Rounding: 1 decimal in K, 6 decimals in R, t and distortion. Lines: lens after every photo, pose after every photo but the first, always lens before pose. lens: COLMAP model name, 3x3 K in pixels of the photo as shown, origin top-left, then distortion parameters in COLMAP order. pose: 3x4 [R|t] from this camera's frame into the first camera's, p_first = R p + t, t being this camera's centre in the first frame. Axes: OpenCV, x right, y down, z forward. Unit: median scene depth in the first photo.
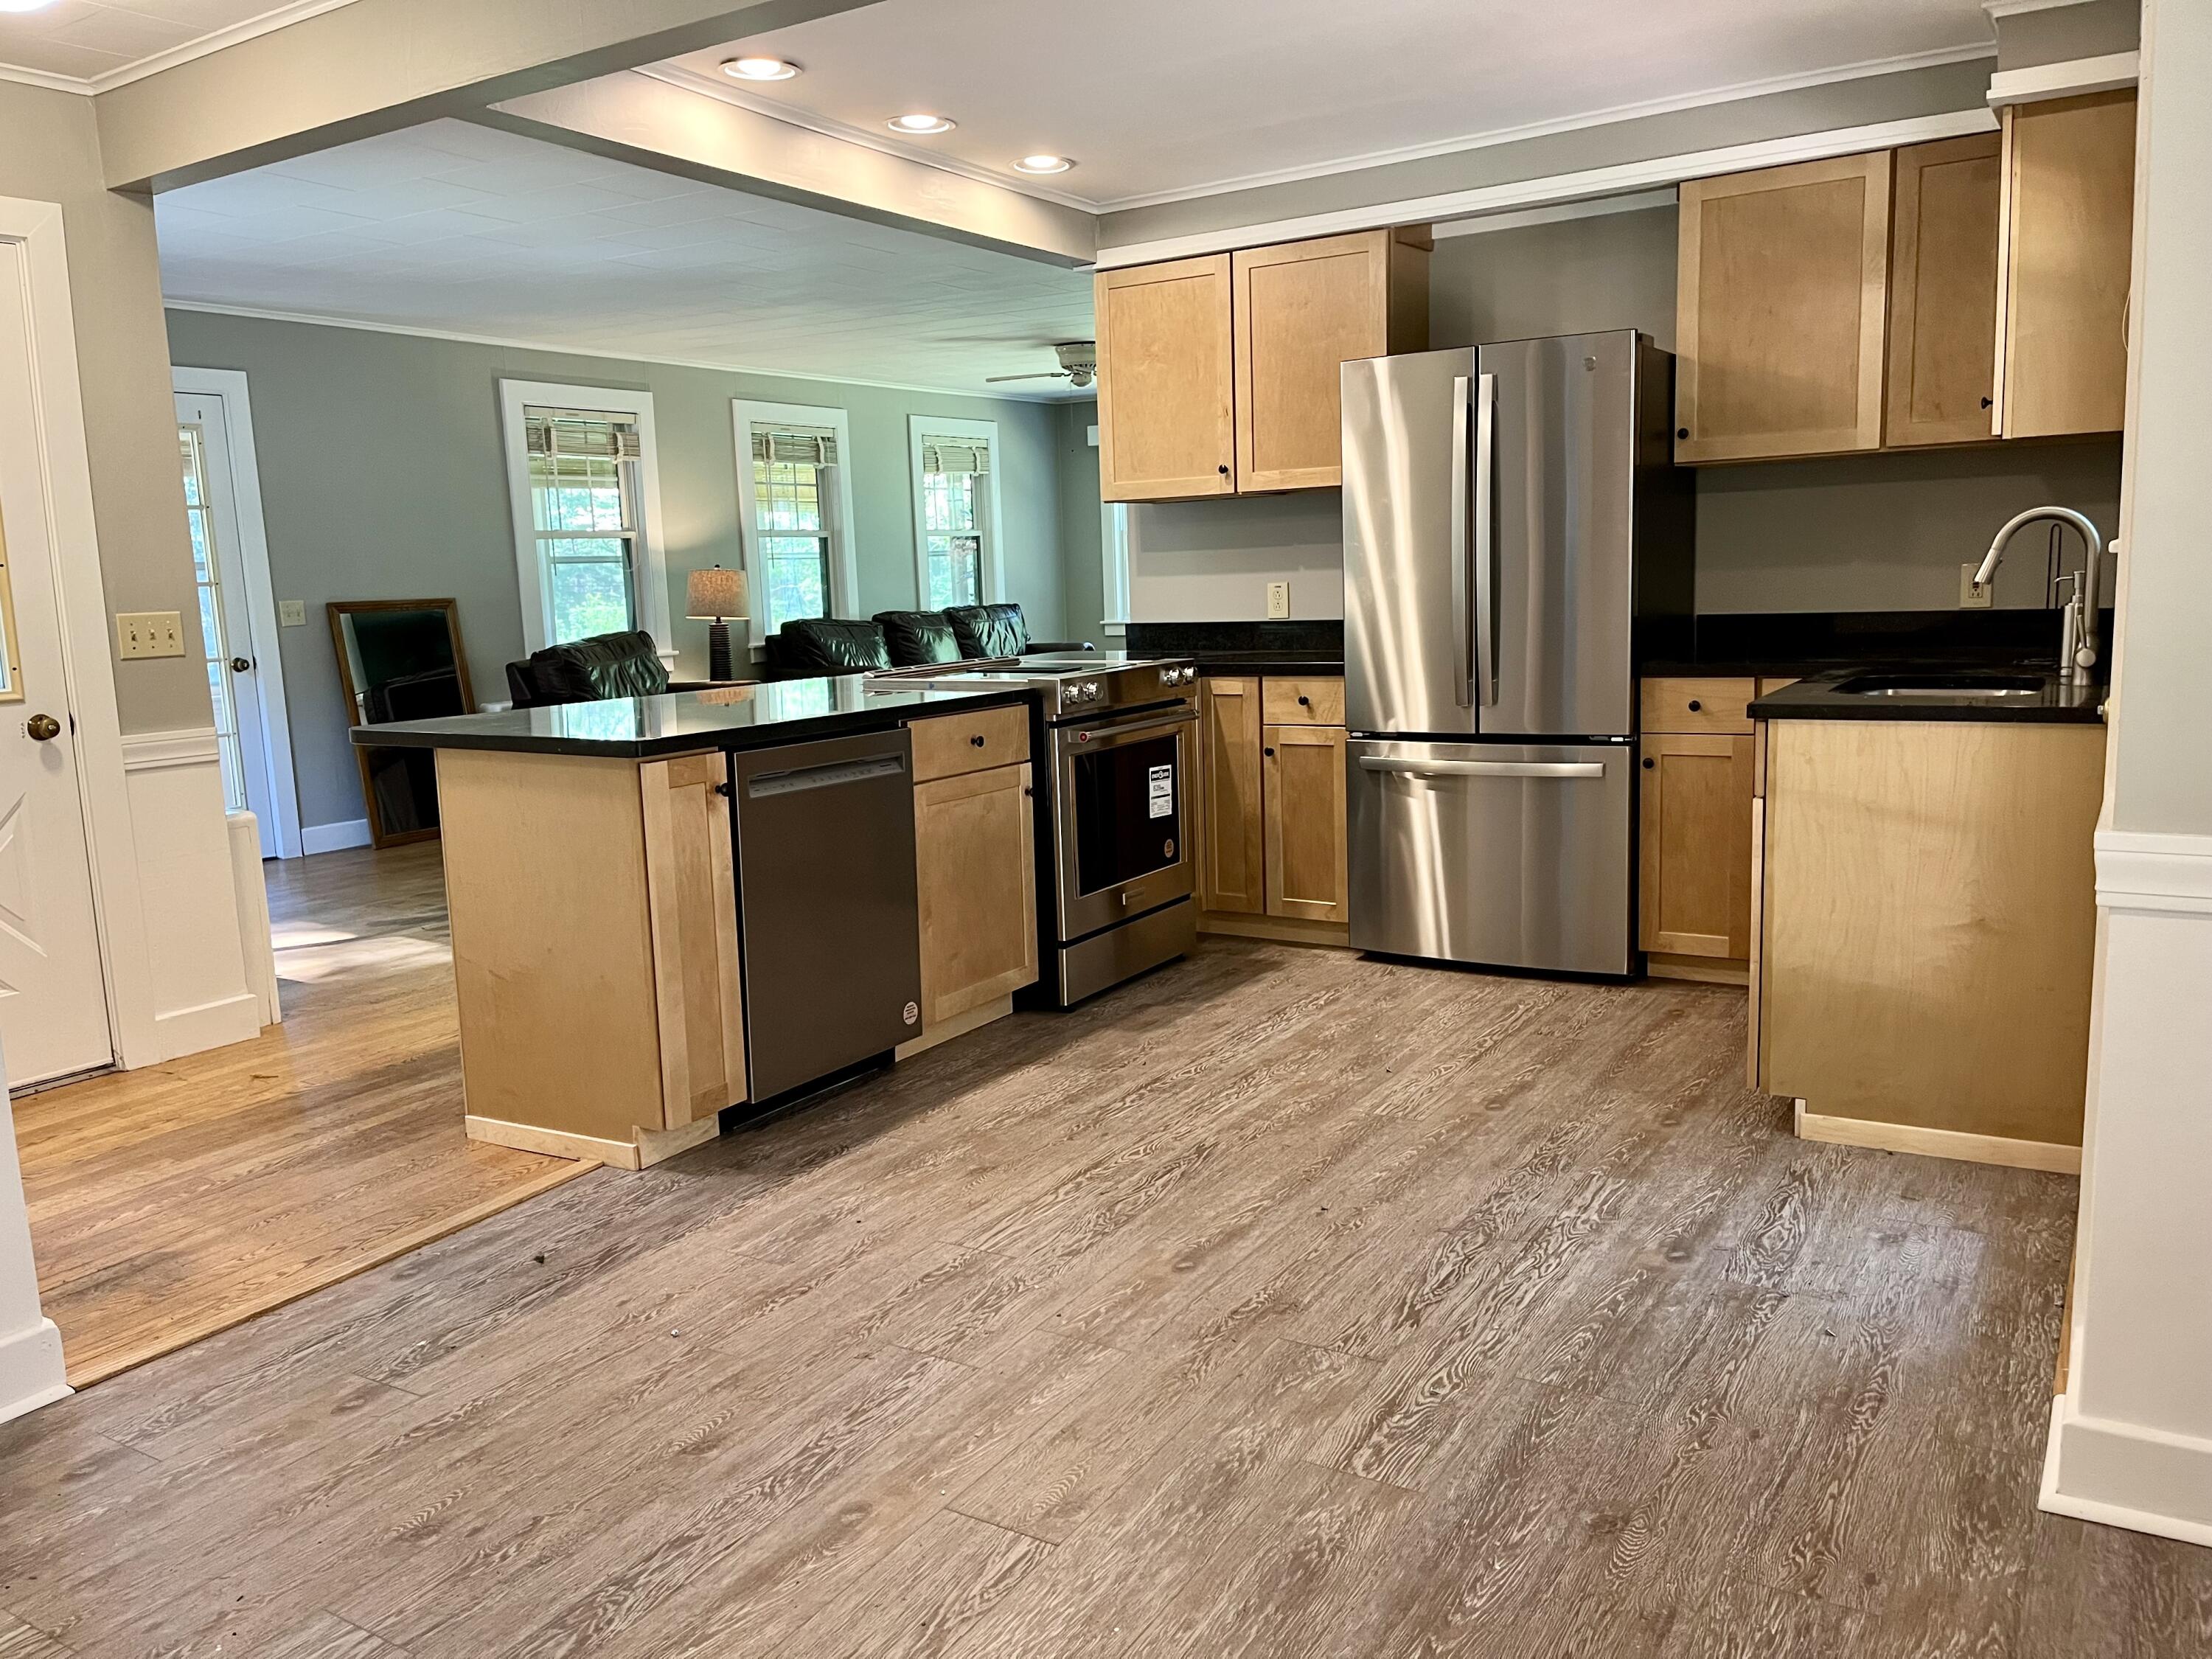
lens RADIAL K [[1661.6, 0, 1099.4], [0, 1661.6, 822.0], [0, 0, 1]] dist [0.082648, -0.114821]
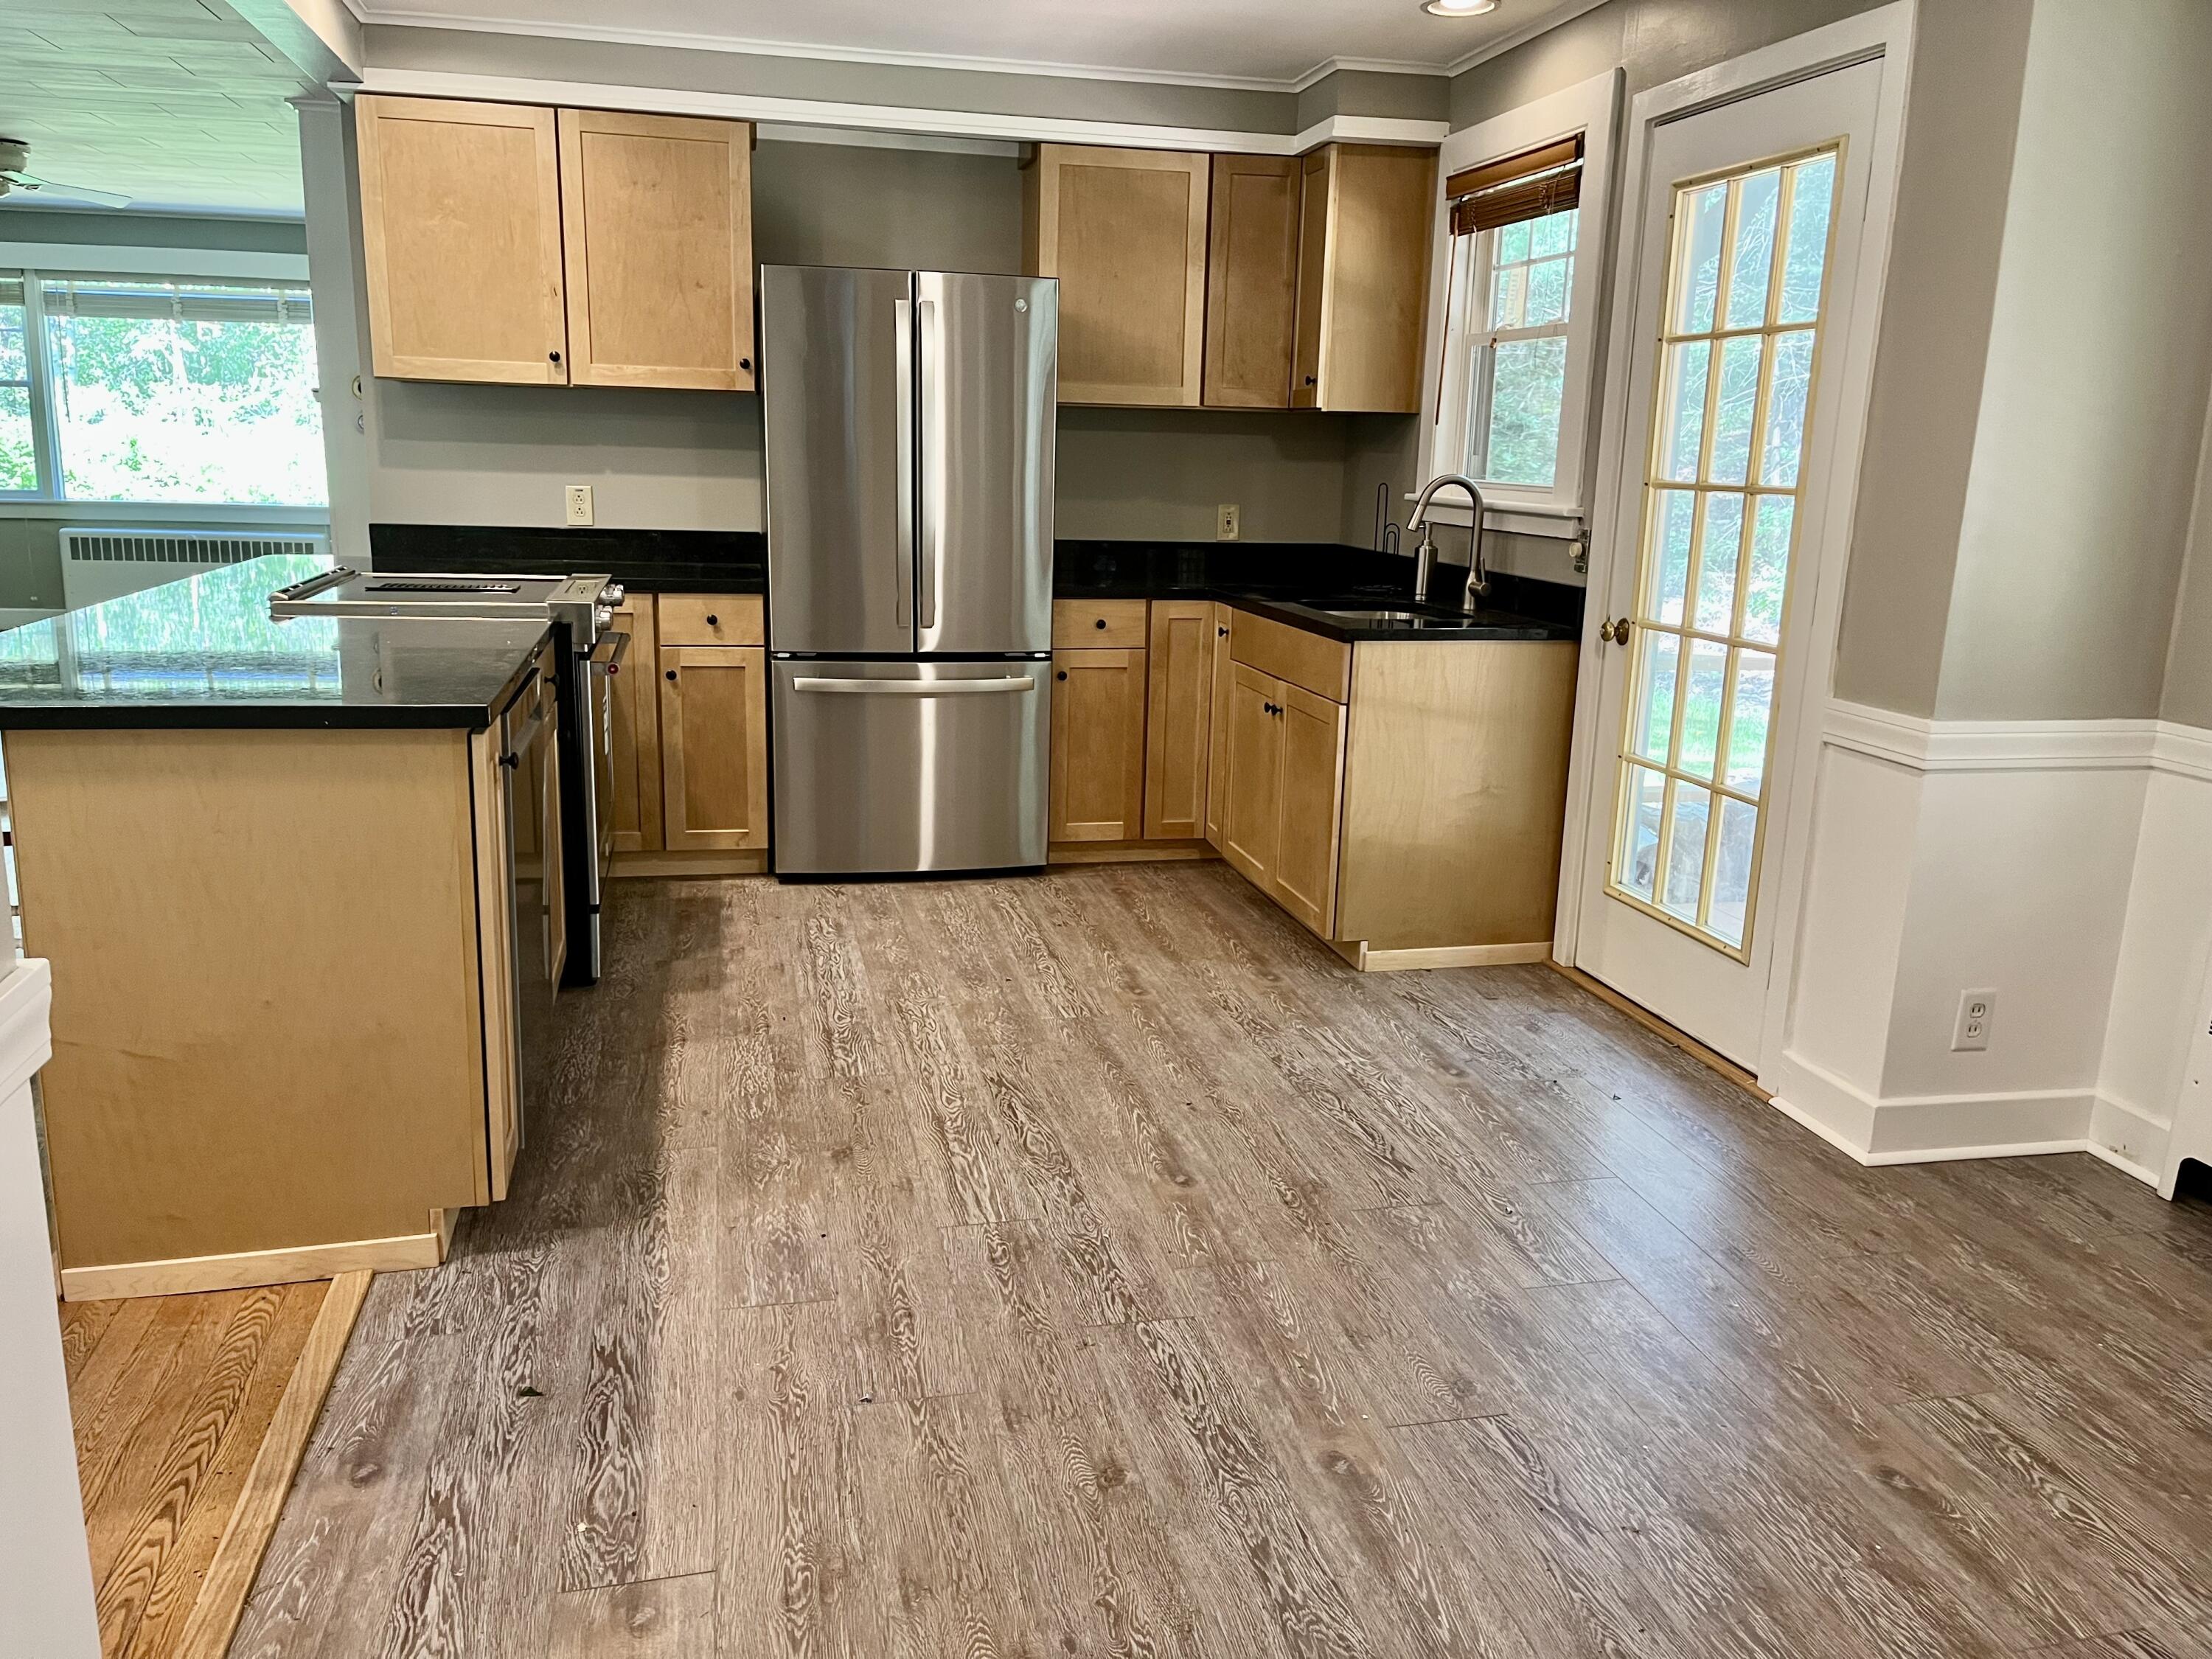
lens RADIAL K [[1661.6, 0, 1099.4], [0, 1661.6, 822.0], [0, 0, 1]] dist [0.082648, -0.114821]
pose [[0.708060, -0.101735, 0.698786, -0.472237], [0.054634, 0.994494, 0.089428, -0.037895], [-0.704036, -0.025143, 0.709719, 0.199965]]
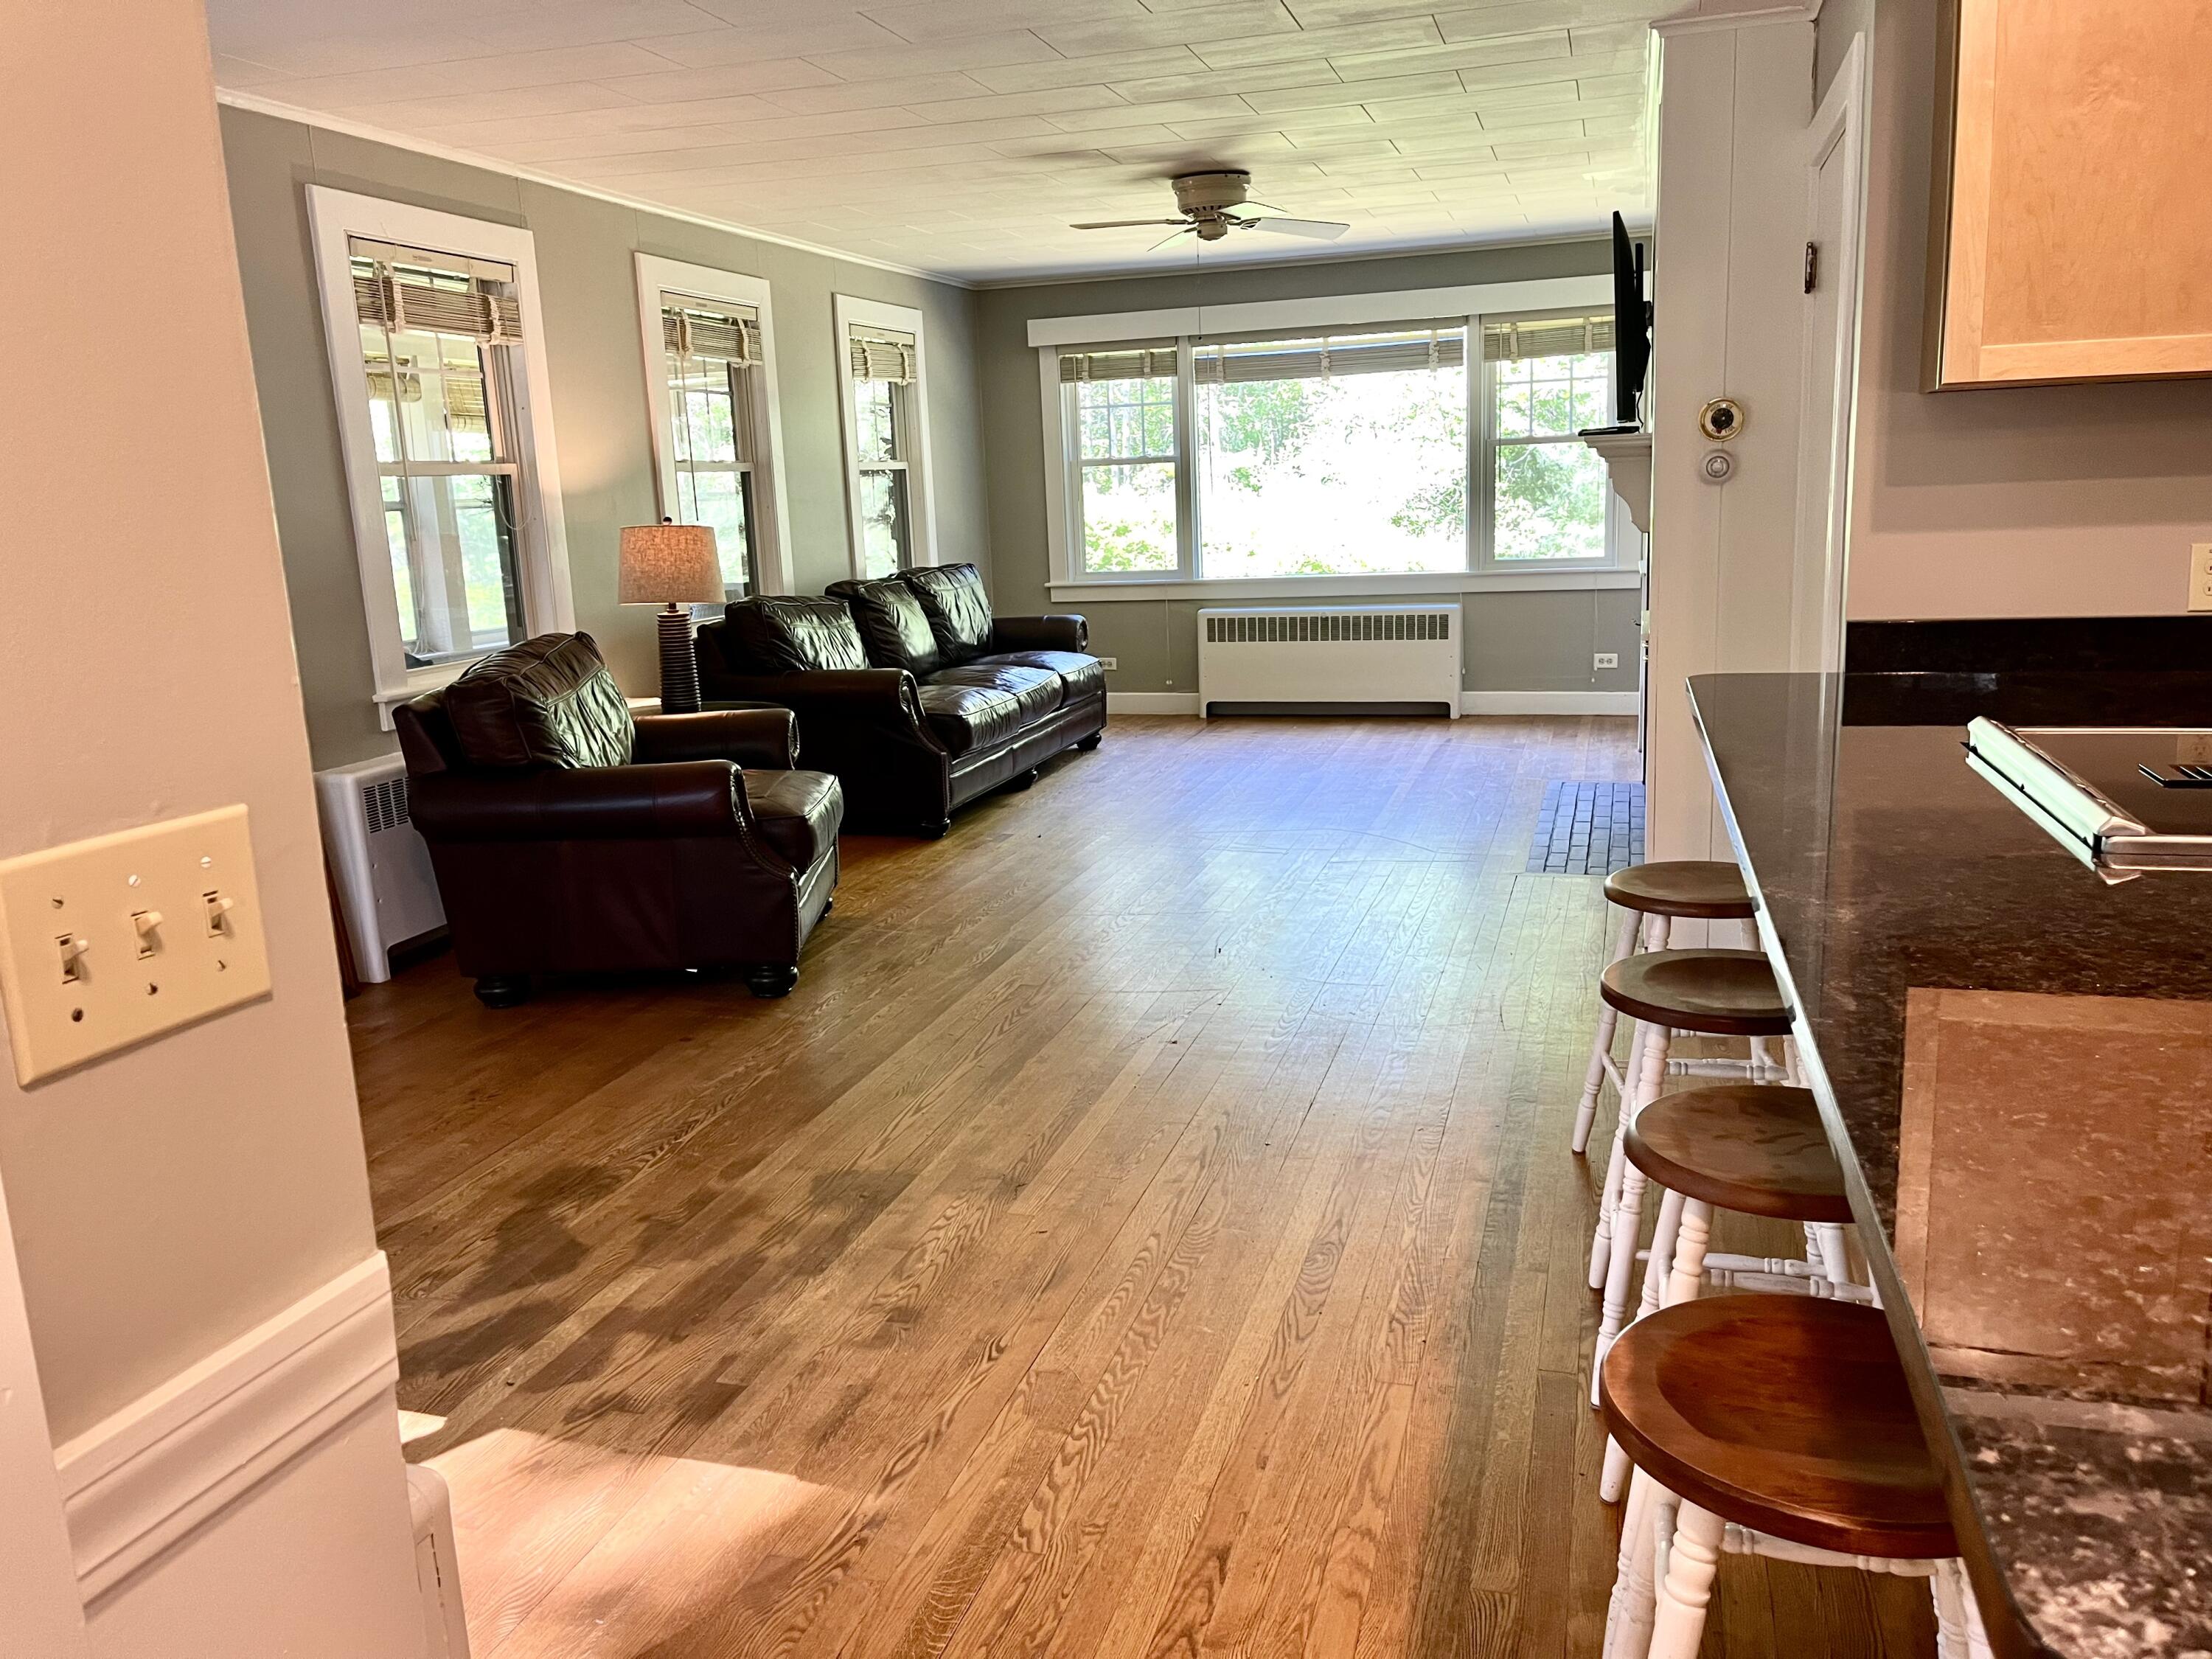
lens RADIAL K [[1661.6, 0, 1099.4], [0, 1661.6, 822.0], [0, 0, 1]] dist [0.082648, -0.114821]
pose [[0.967289, -0.056204, 0.247373, -0.501956], [0.047244, 0.997999, 0.042017, -0.128895], [-0.249240, -0.028955, 0.968009, 0.771740]]
